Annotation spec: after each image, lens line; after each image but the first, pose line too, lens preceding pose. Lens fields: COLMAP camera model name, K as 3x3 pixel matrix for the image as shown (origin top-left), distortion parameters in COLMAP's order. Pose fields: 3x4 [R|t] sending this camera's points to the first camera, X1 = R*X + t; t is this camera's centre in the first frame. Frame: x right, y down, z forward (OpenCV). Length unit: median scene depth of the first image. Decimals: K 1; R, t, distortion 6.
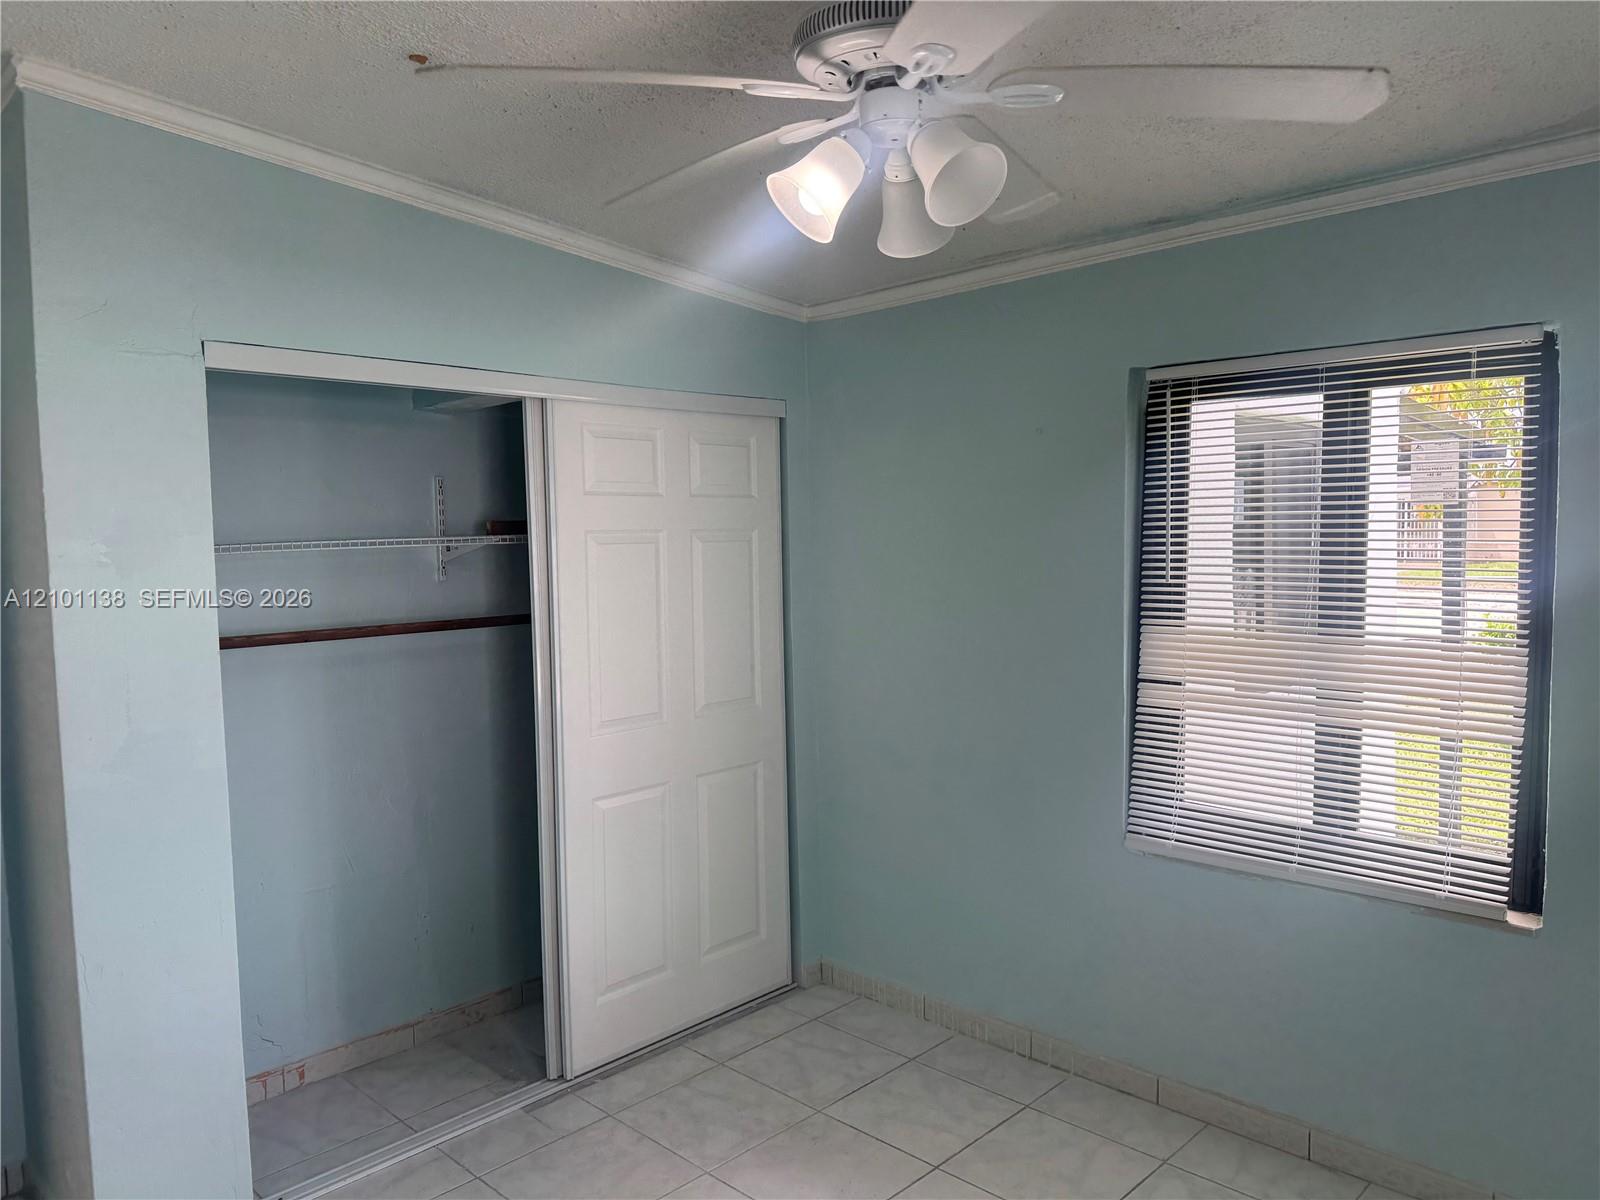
lens RADIAL K [[1122.7, 0, 803.5], [0, 1122.7, 593.1], [0, 0, 1]] dist [0.068016, -0.077905]
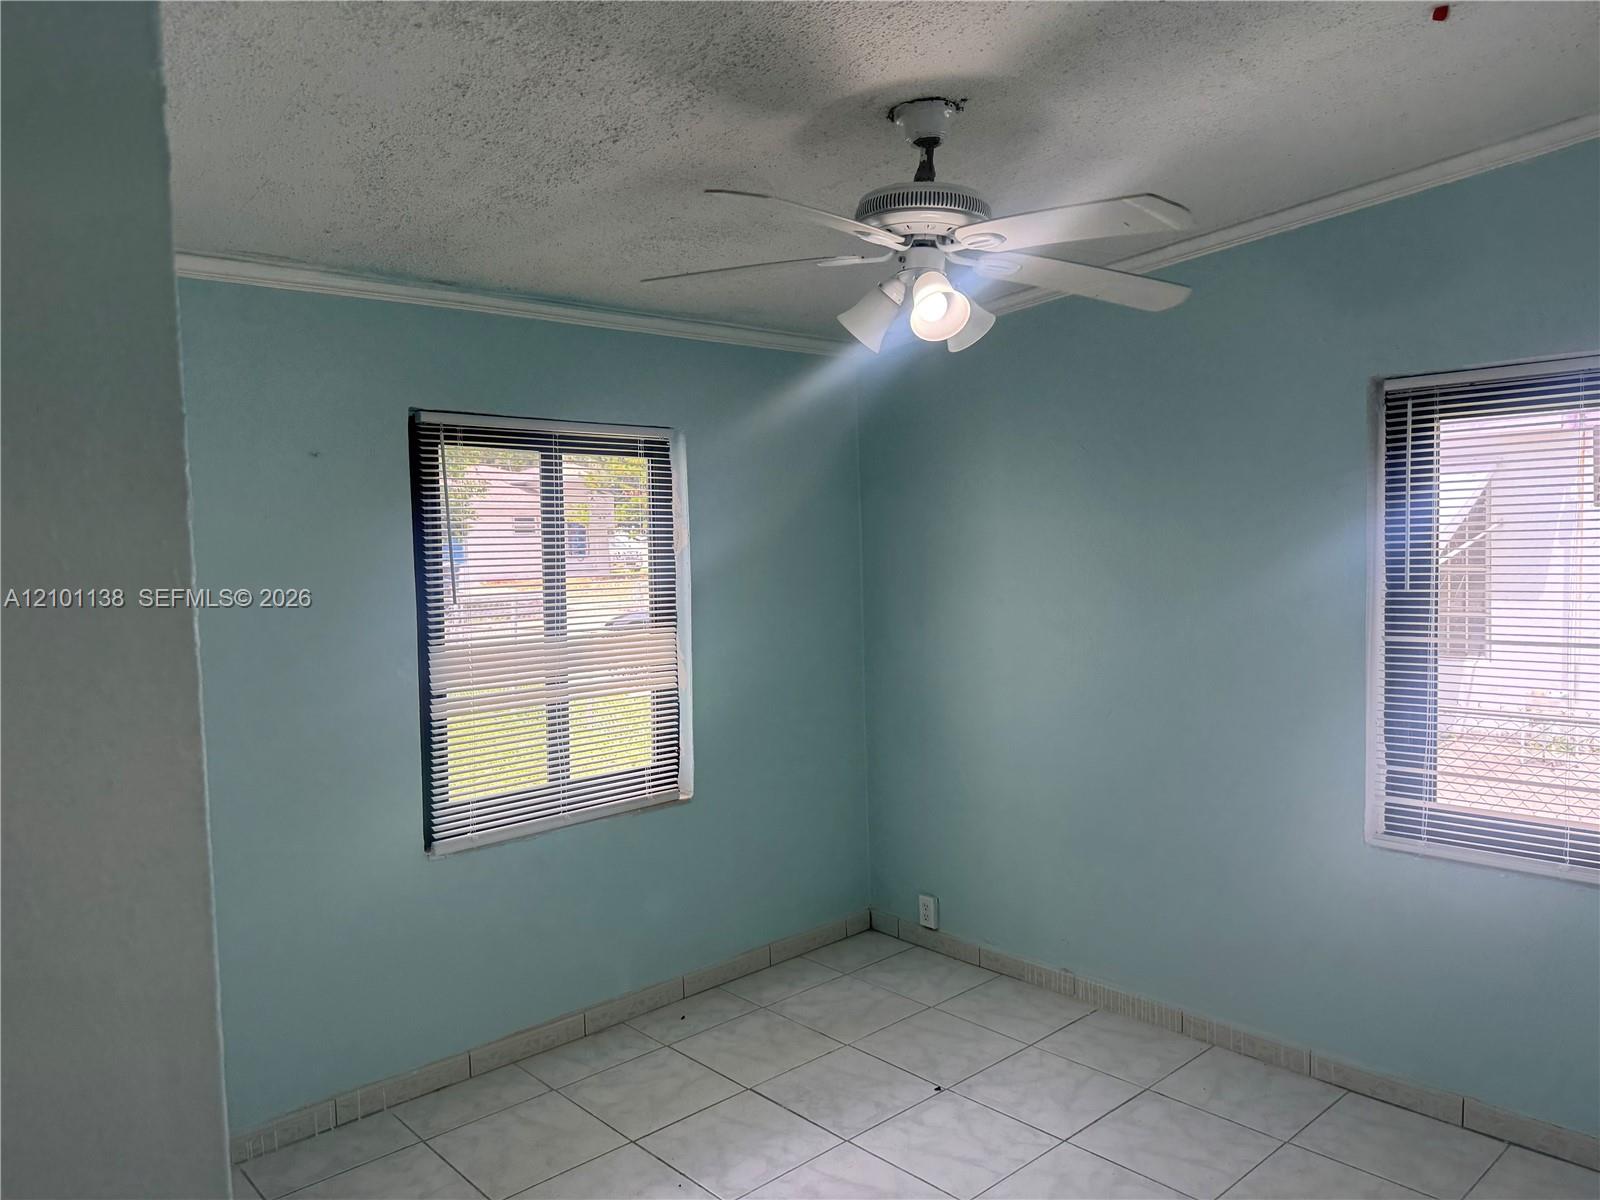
lens RADIAL K [[1122.7, 0, 803.5], [0, 1122.7, 593.1], [0, 0, 1]] dist [0.068016, -0.077905]
pose [[0.063454, -0.023486, 0.997708, -0.819217], [0.086331, 0.996105, 0.017958, -0.011218], [-0.994244, 0.084994, 0.065234, 0.616997]]
